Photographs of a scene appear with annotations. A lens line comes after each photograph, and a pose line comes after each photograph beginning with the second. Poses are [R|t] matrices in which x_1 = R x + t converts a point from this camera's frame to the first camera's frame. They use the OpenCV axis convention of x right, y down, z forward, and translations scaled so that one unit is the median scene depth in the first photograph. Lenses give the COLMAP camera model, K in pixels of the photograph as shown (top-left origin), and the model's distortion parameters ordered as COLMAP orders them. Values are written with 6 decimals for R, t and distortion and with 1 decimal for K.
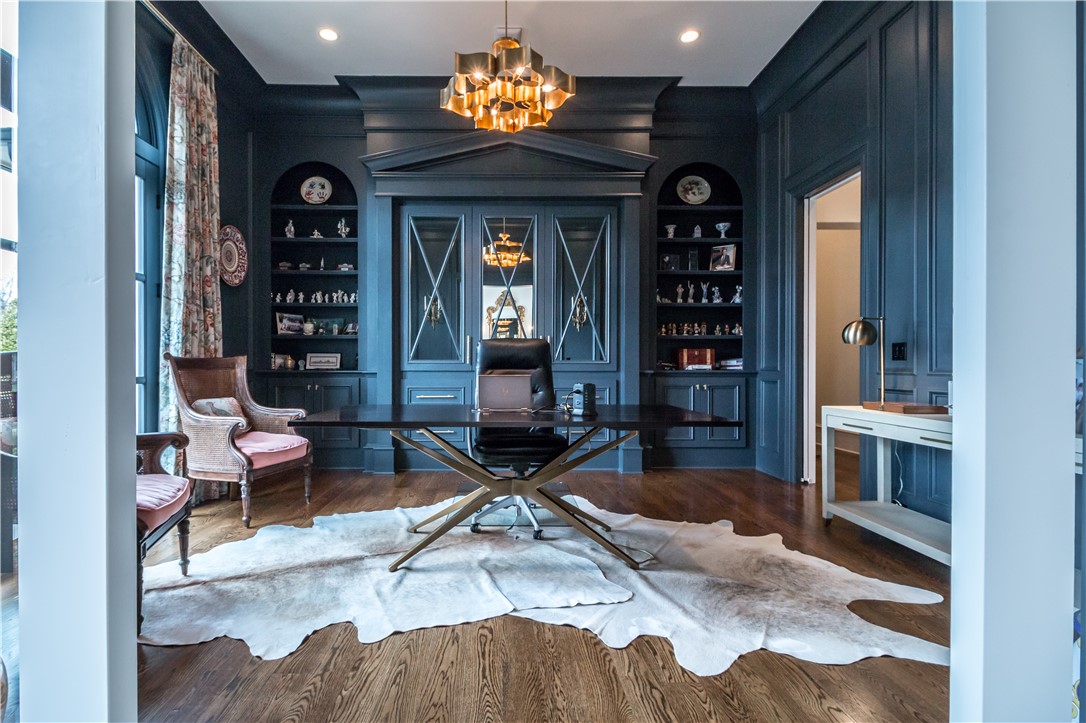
lens RADIAL K [[515.8, 0, 515.6], [0, 515.8, 363.3], [0, 0, 1]] dist [0.032826, -0.000082]
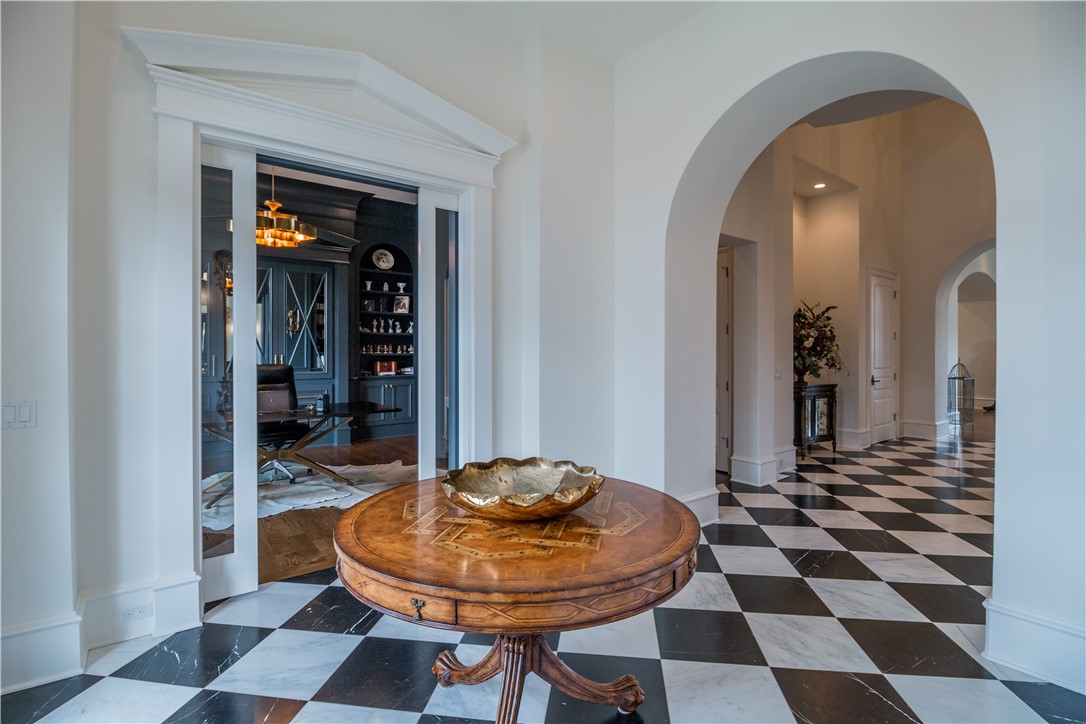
lens RADIAL K [[498.0, 0, 533.1], [0, 498.0, 354.4], [0, 0, 1]] dist [-0.000263, -0.000489]
pose [[0.819519, -0.004964, 0.573031, -0.150098], [-0.000965, 0.999949, 0.010042, -0.067329], [-0.573052, -0.008783, 0.819472, -0.496661]]
